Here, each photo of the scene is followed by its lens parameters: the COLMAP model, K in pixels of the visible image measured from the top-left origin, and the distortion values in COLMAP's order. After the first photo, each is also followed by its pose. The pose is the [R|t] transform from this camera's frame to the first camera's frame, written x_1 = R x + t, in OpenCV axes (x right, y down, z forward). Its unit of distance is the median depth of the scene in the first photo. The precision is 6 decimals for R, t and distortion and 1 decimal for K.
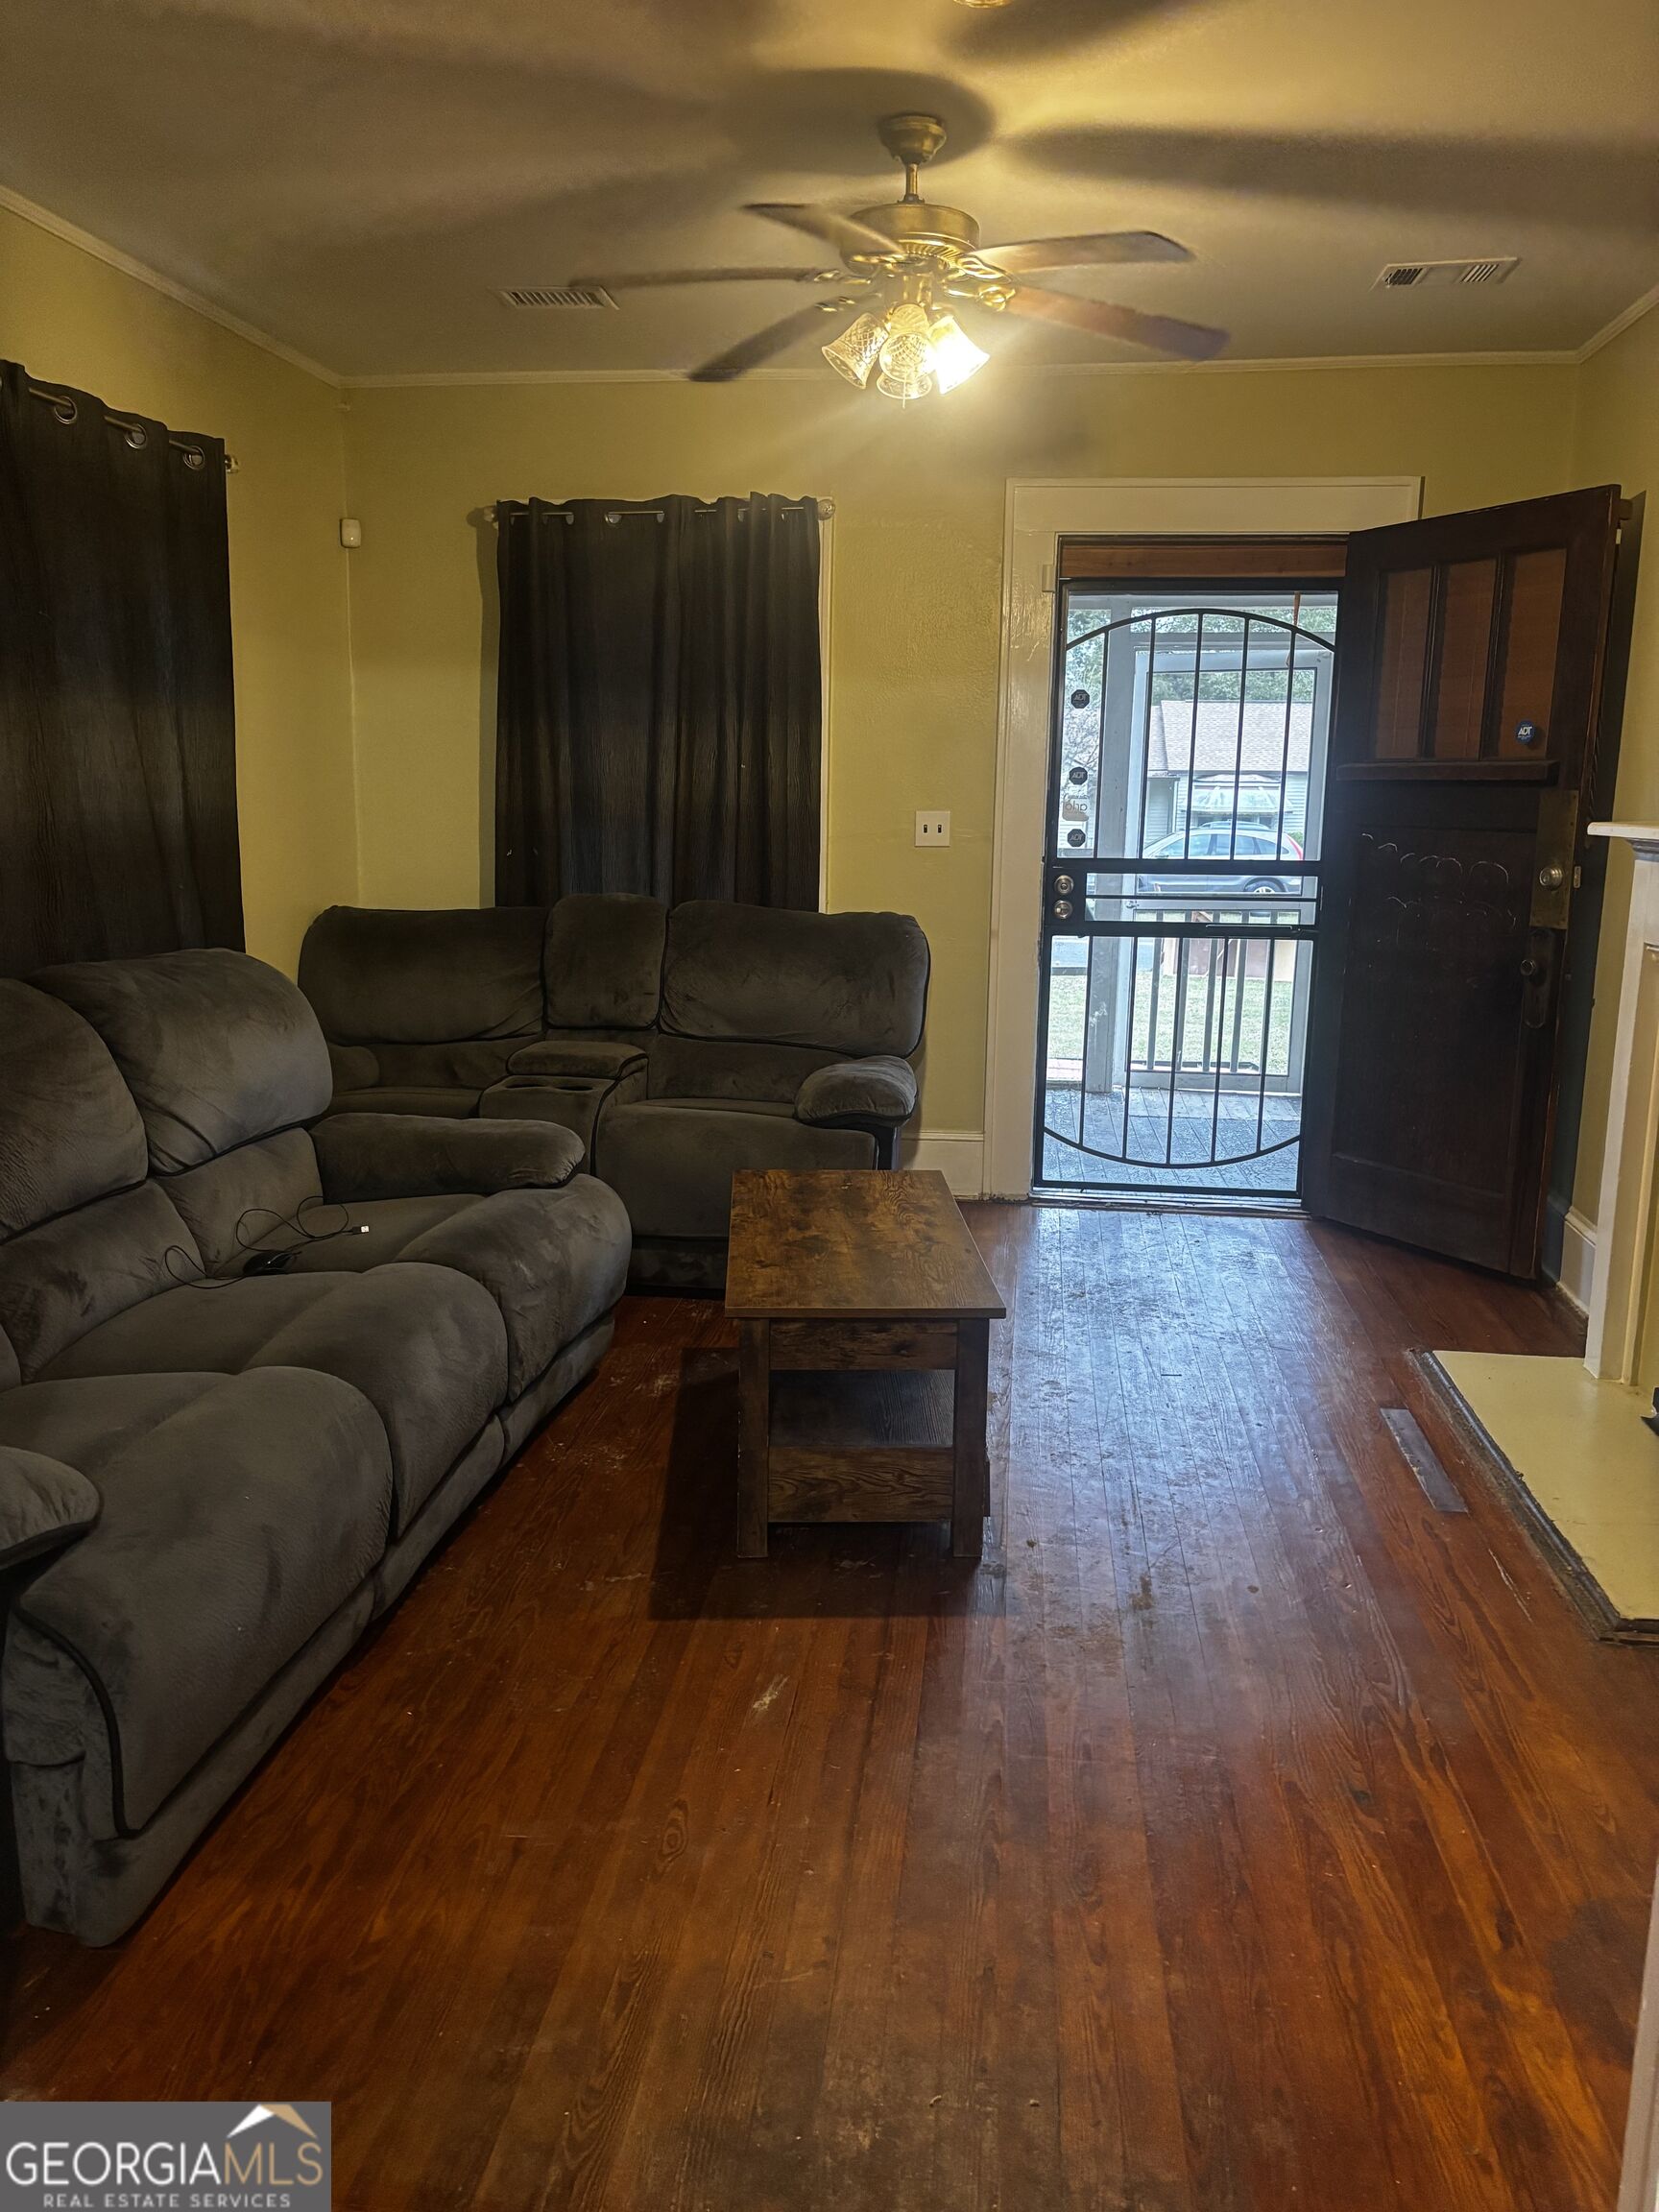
lens RADIAL K [[1674.0, 0, 829.5], [0, 1674.0, 1106.0], [0, 0, 1]] dist [0.043890, 0.003388]
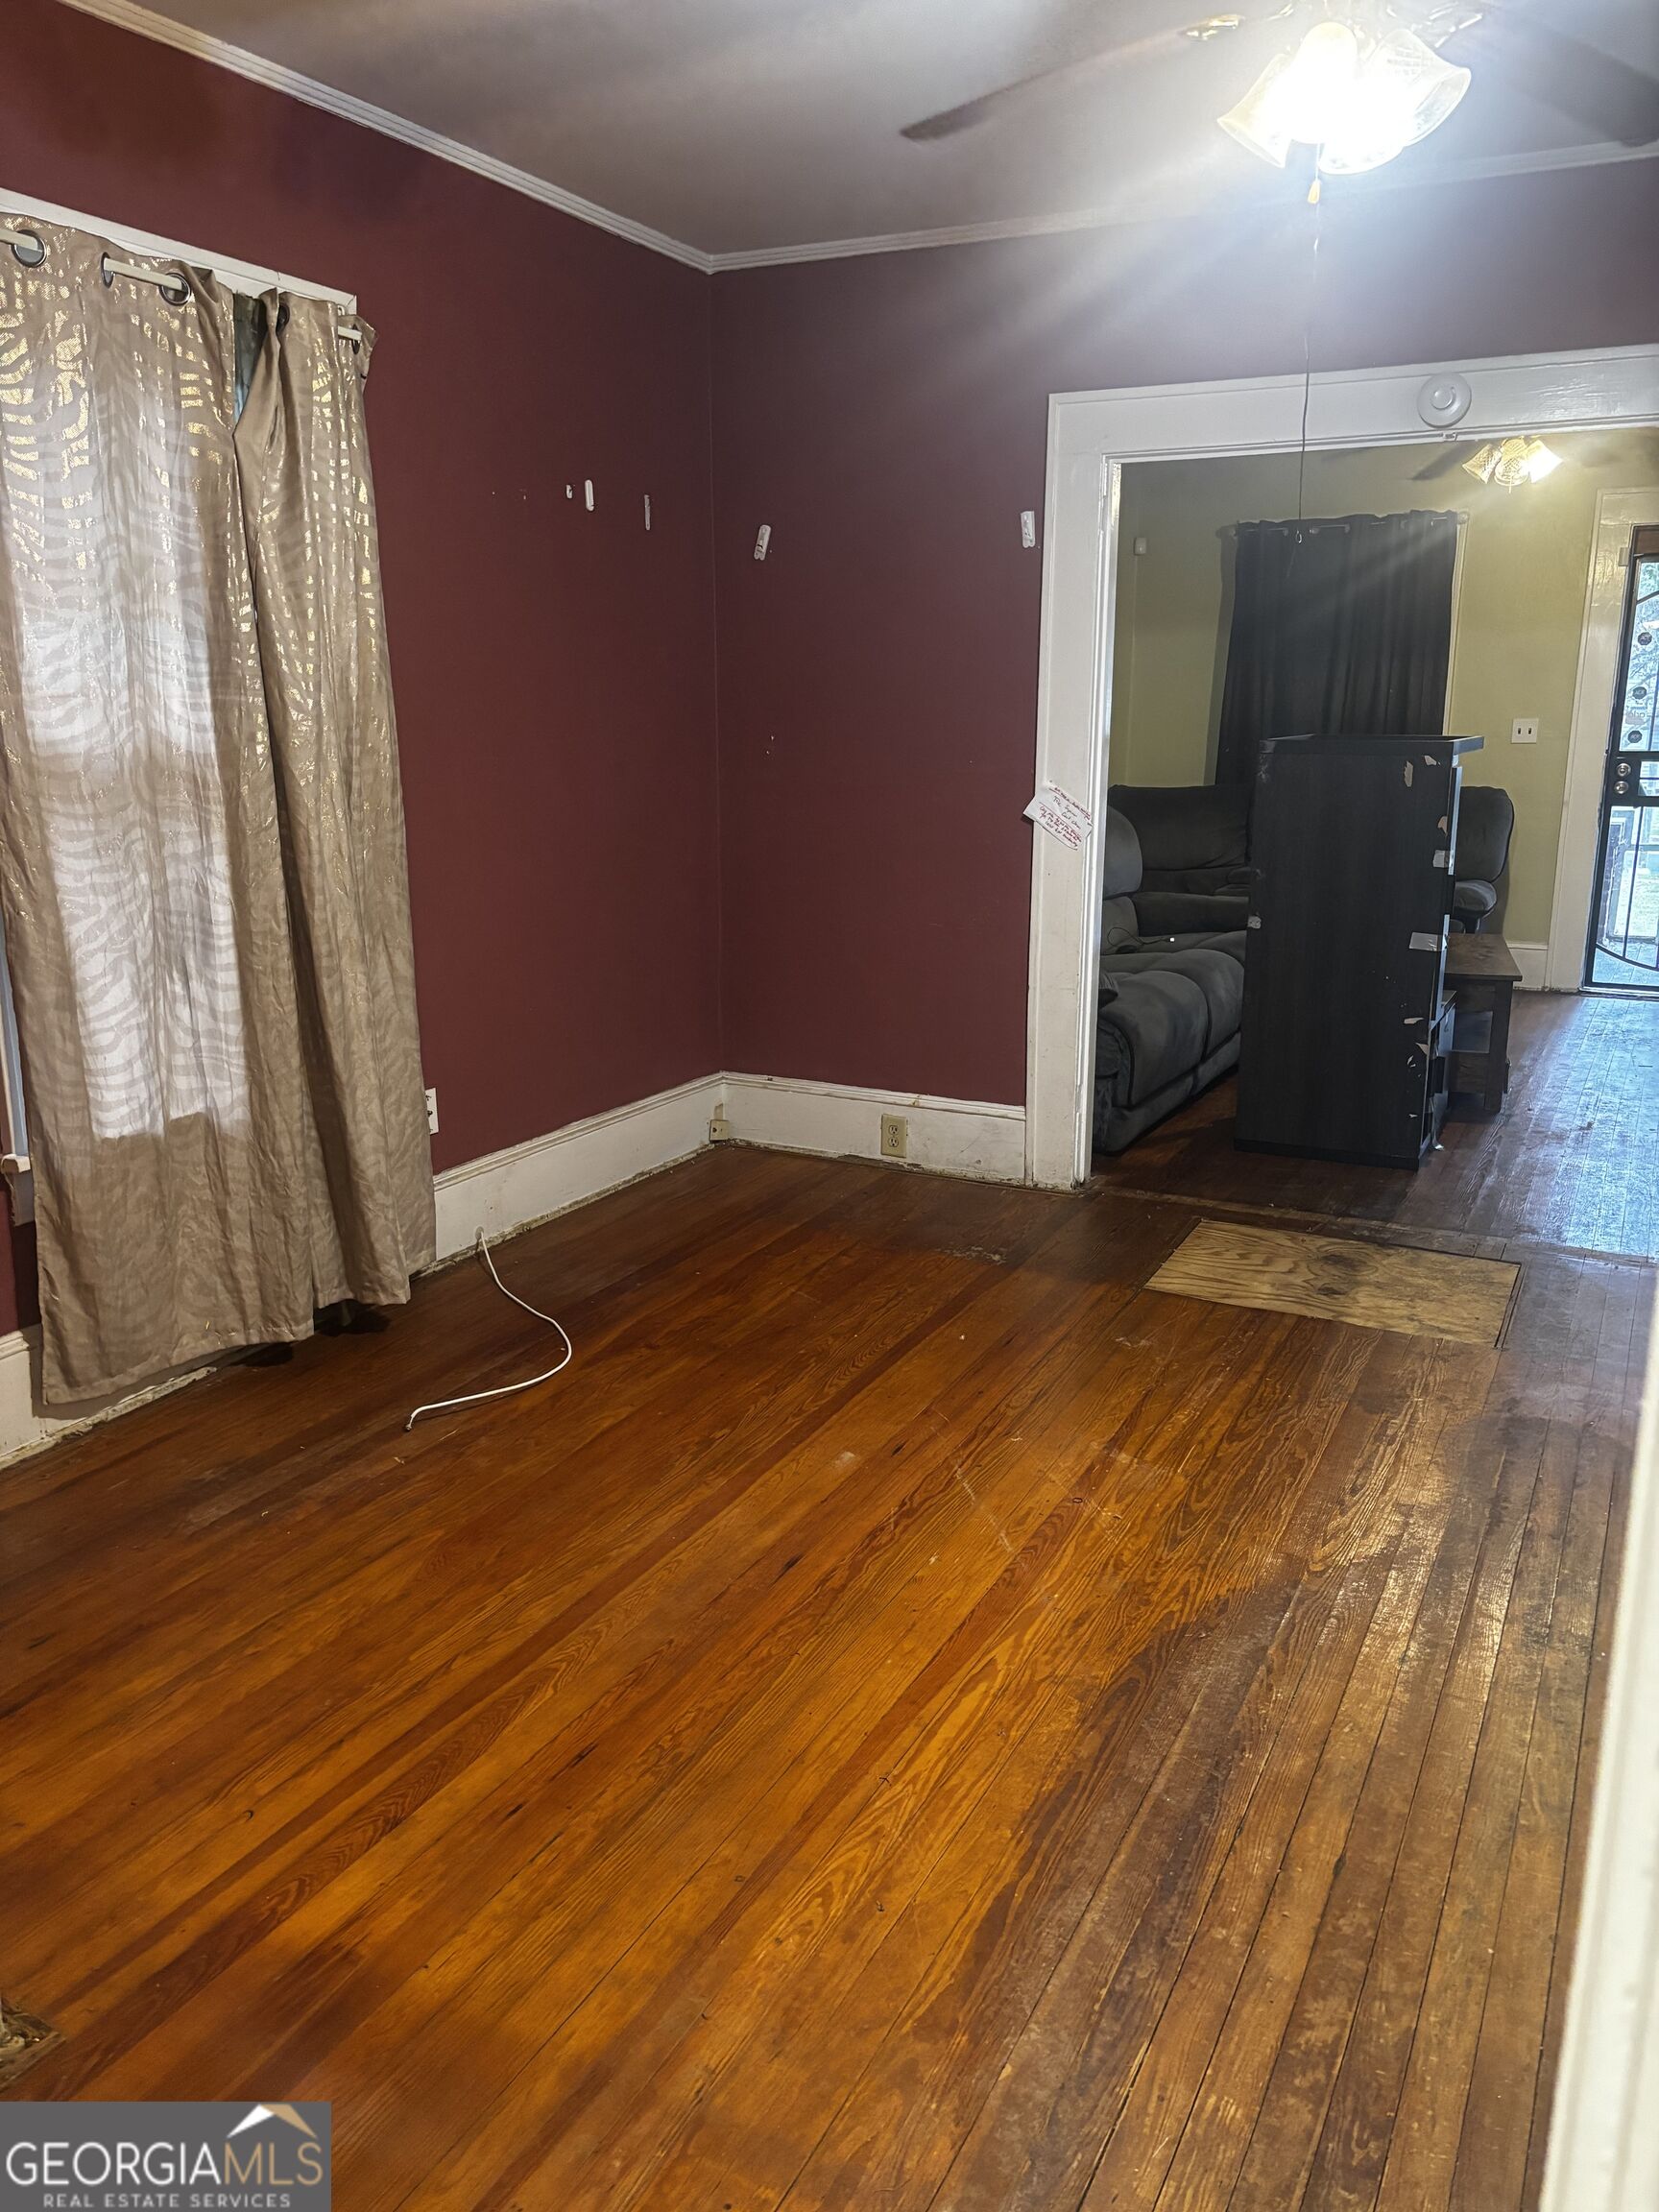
lens RADIAL K [[1674.0, 0, 829.5], [0, 1674.0, 1106.0], [0, 0, 1]] dist [0.043890, 0.003388]
pose [[0.938614, 0.070463, -0.337697, 0.013006], [-0.055259, 0.996987, 0.054440, 0.116020], [0.340516, -0.032437, 0.939679, -0.614563]]
